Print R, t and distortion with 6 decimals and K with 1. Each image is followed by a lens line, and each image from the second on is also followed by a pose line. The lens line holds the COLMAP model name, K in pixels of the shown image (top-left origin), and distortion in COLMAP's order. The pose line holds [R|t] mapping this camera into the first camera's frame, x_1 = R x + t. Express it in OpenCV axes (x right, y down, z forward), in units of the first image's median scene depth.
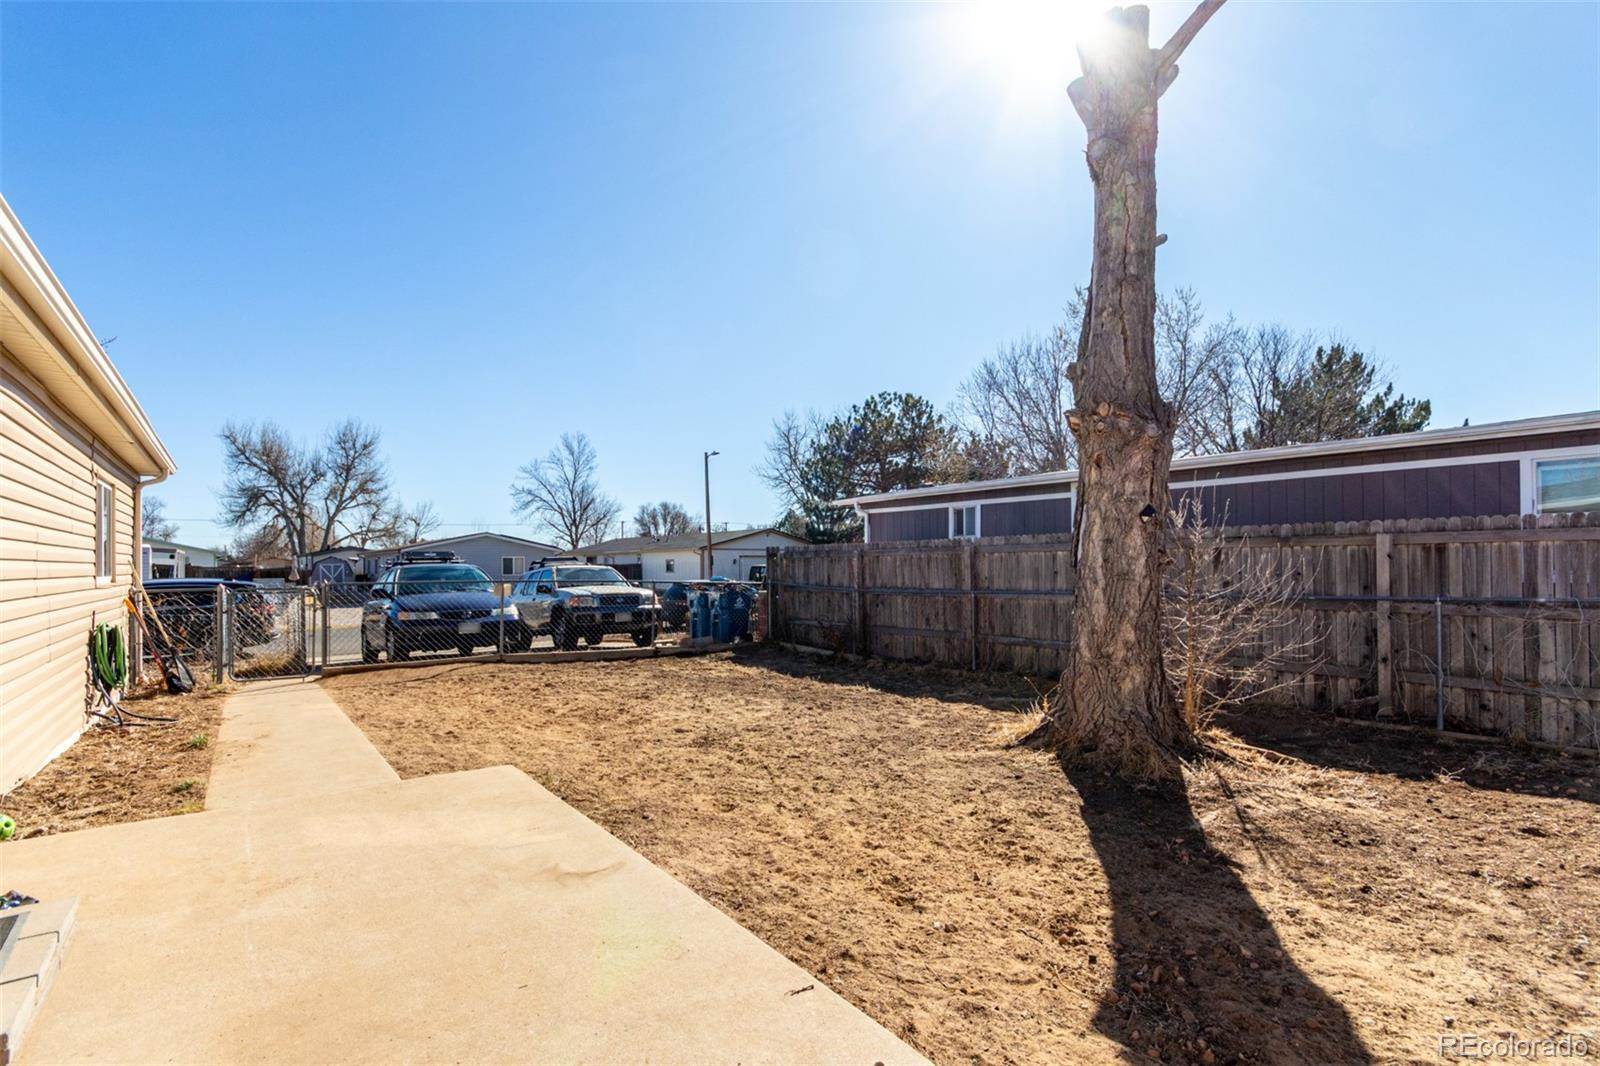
lens RADIAL K [[768.5, 0, 799.3], [0, 768.5, 565.6], [0, 0, 1]] dist [0.003325, 0.000220]
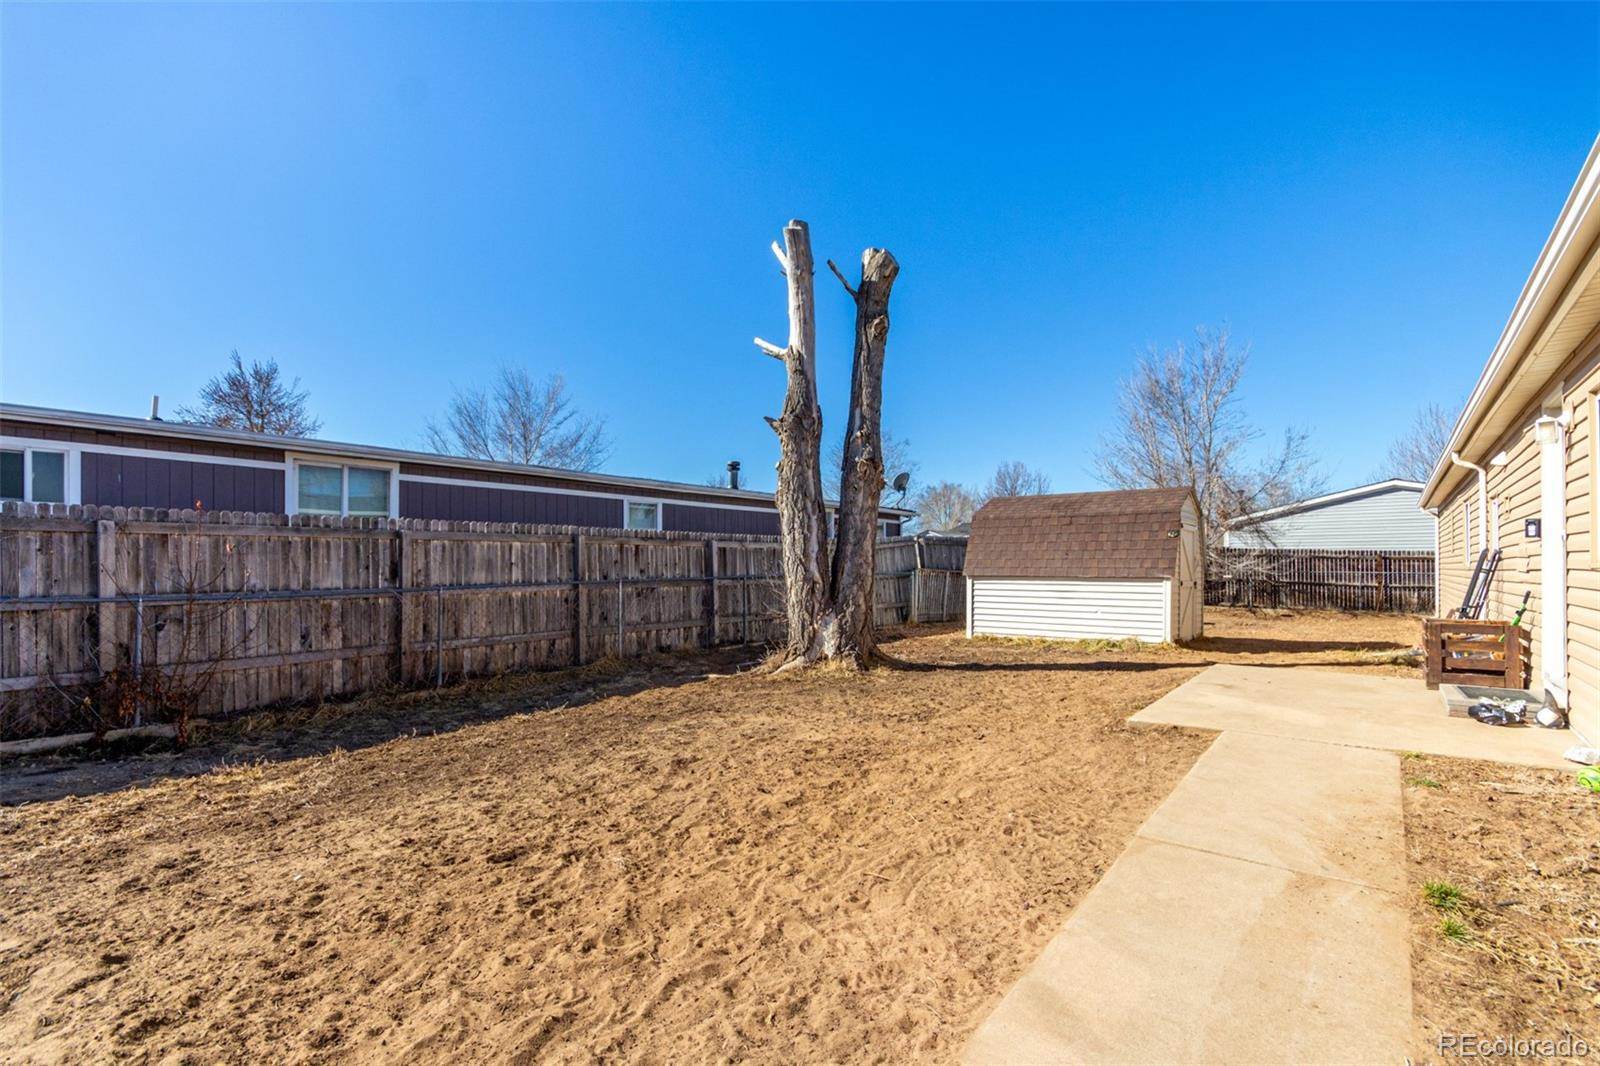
lens RADIAL K [[768.5, 0, 799.3], [0, 768.5, 565.6], [0, 0, 1]] dist [0.003325, 0.000220]
pose [[-0.287186, -0.001228, 0.957874, -0.682025], [-0.000466, 0.999999, 0.001142, 0.009283], [-0.957875, -0.000118, -0.287186, 0.902858]]
